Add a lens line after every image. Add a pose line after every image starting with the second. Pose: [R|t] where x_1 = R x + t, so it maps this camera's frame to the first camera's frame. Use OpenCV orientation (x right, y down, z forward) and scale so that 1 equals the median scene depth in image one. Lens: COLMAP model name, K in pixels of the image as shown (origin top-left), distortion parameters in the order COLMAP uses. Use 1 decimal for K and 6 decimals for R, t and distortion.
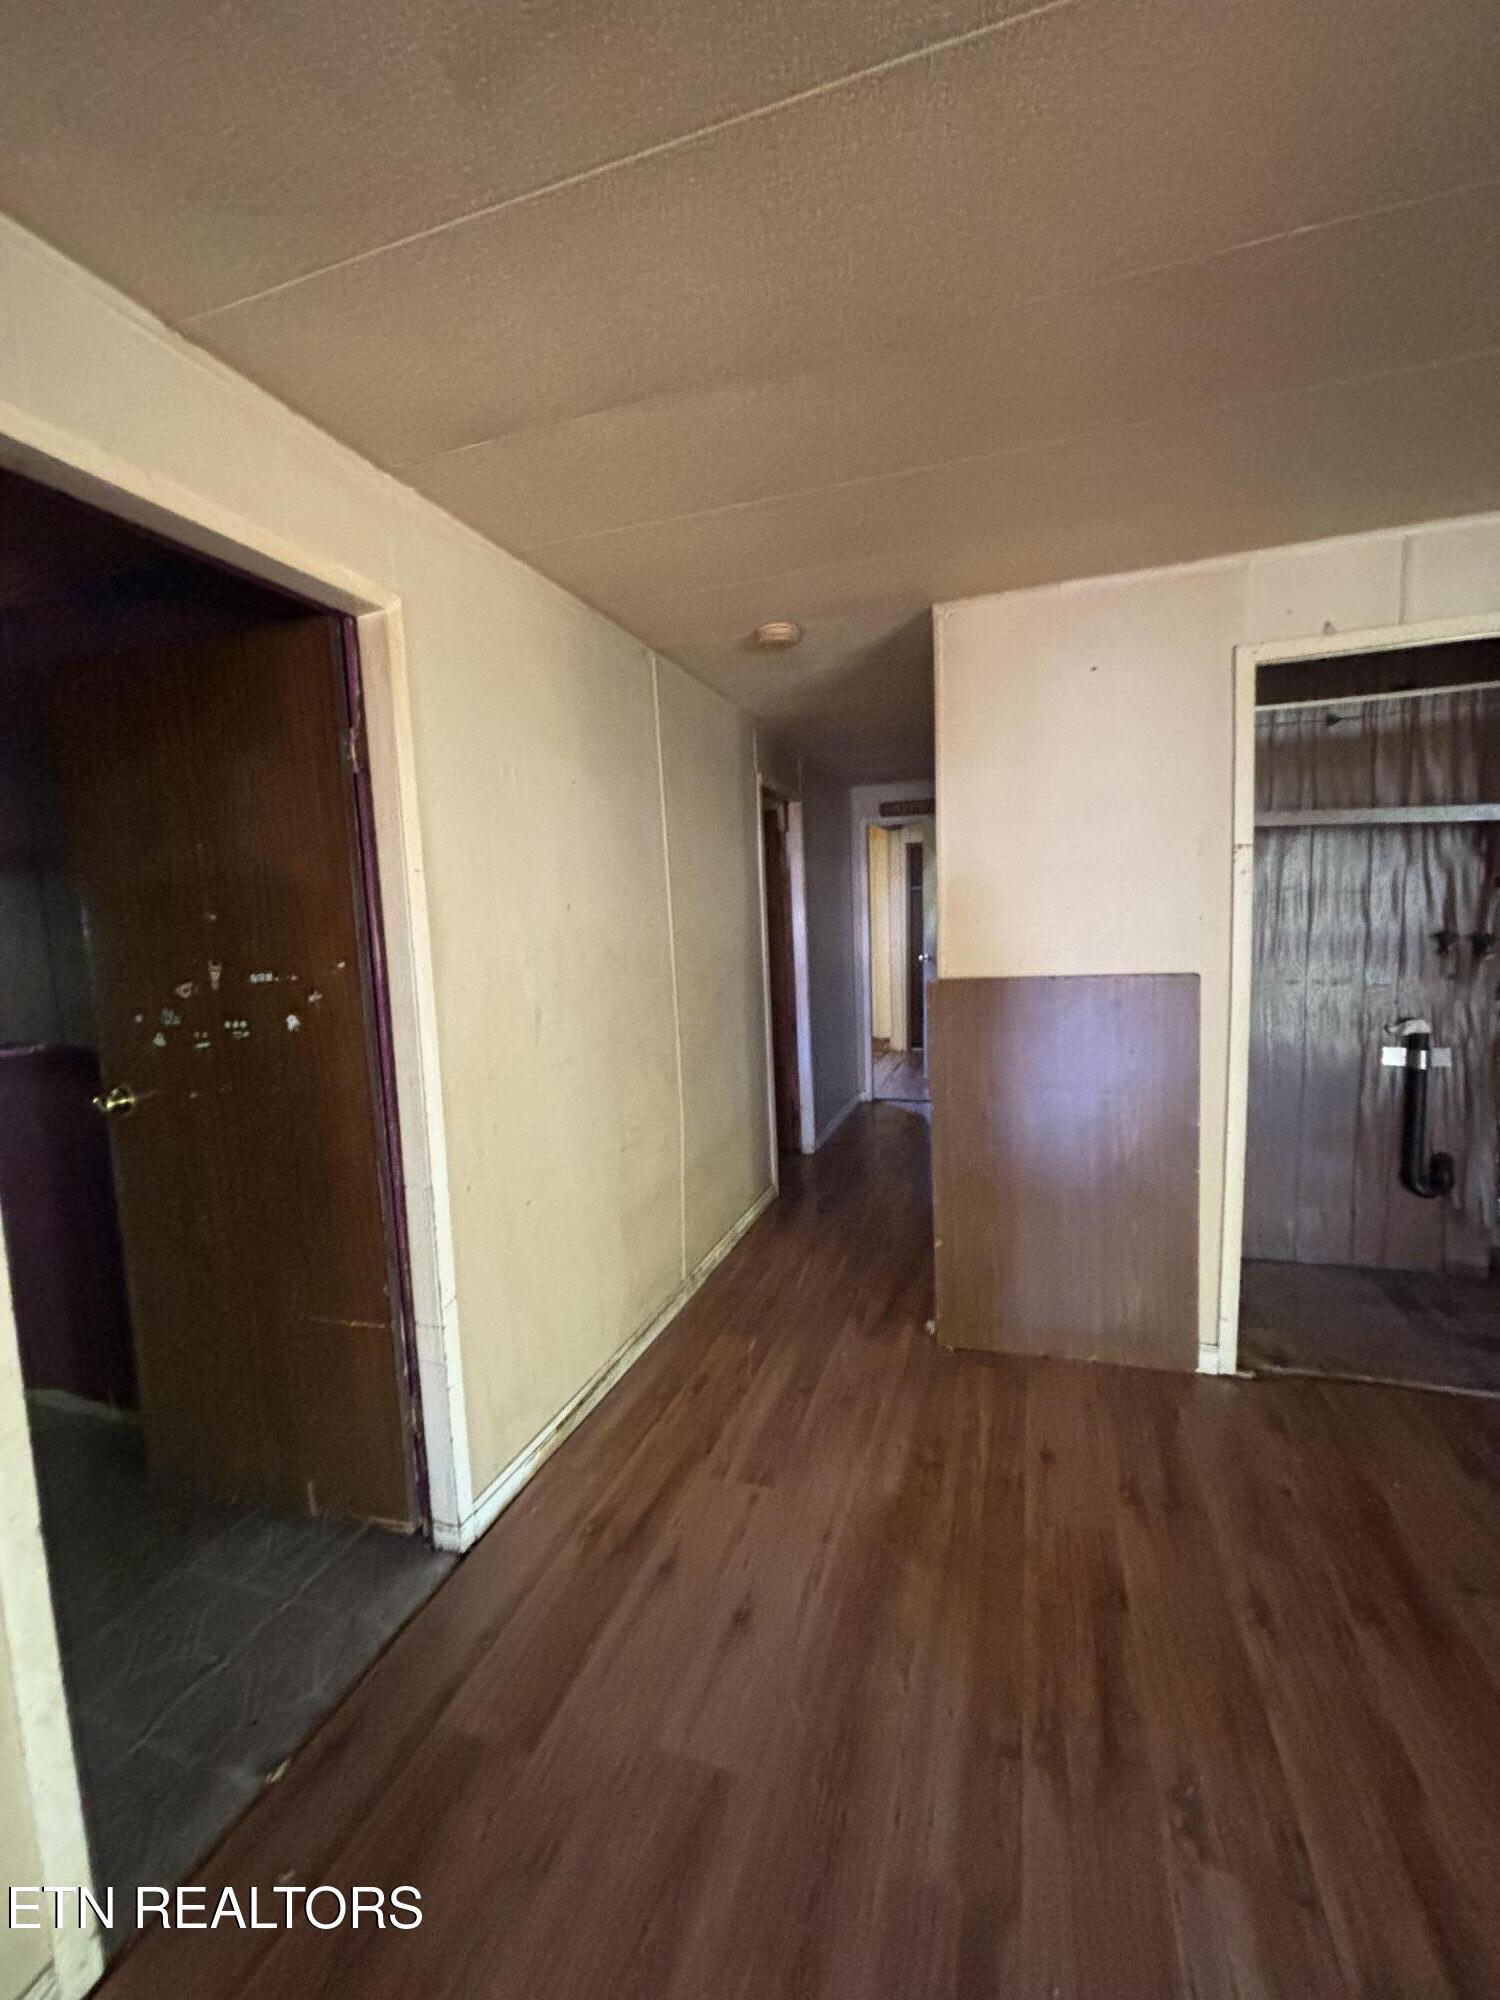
lens RADIAL K [[798.0, 0, 750.0], [0, 798.0, 1000.0], [0, 0, 1]] dist [0.001088, -0.004853]
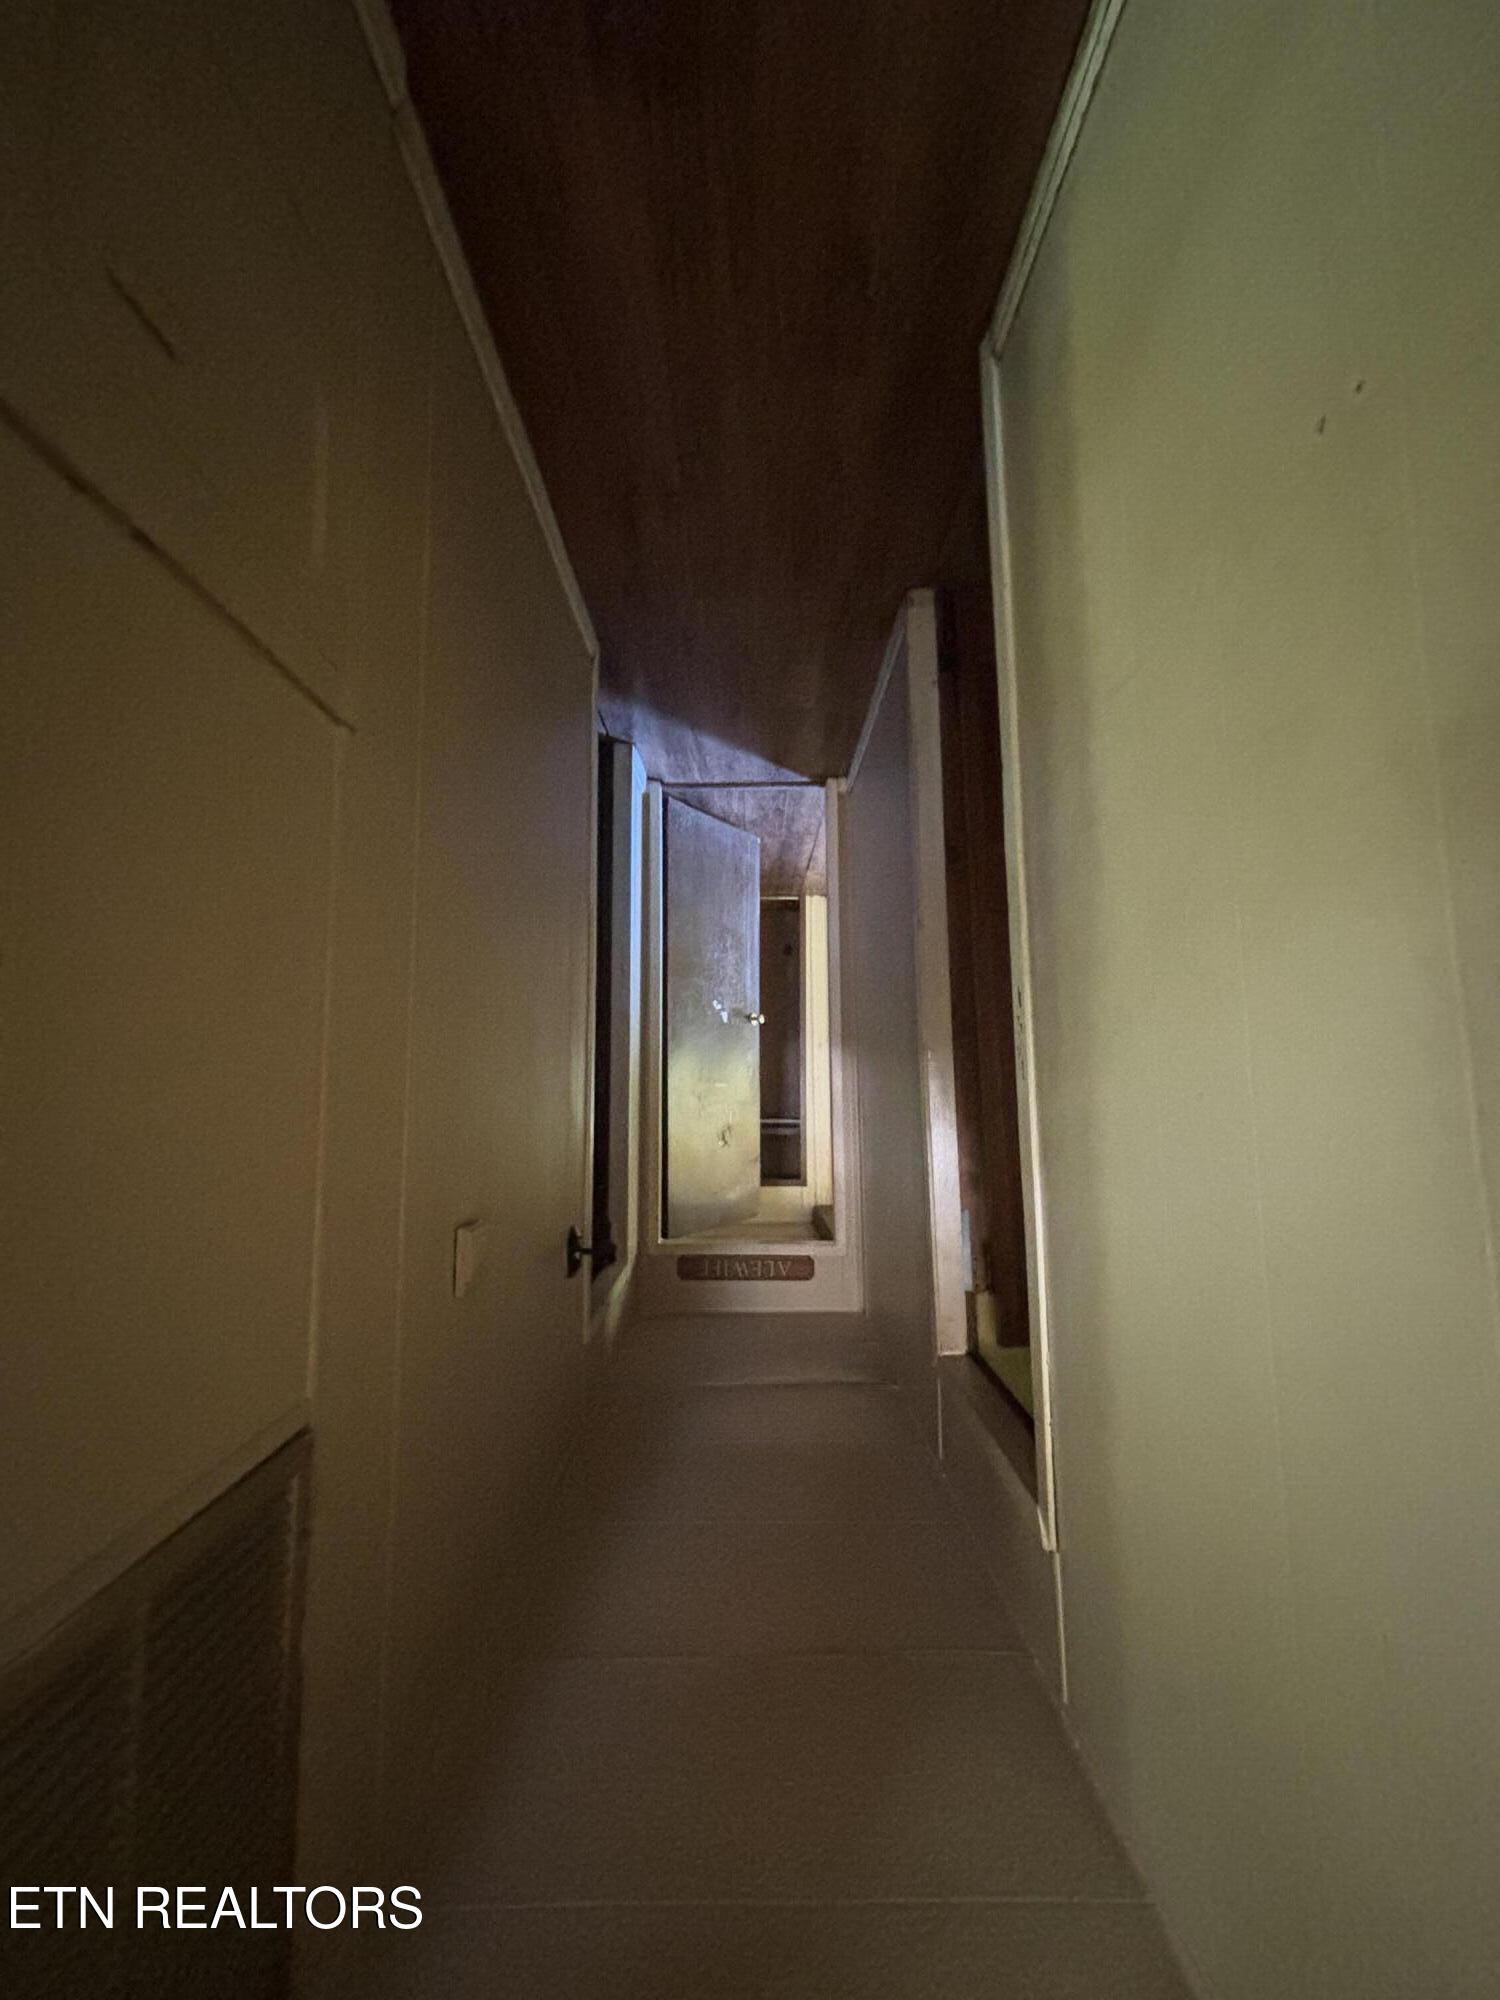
lens RADIAL K [[798.0, 0, 750.0], [0, 798.0, 1000.0], [0, 0, 1]] dist [0.001088, -0.004853]
pose [[-0.945759, 0.007798, 0.324776, 0.016206], [-0.009716, -0.999944, -0.004285, -0.046443], [0.324725, -0.007208, 0.945781, 0.513554]]
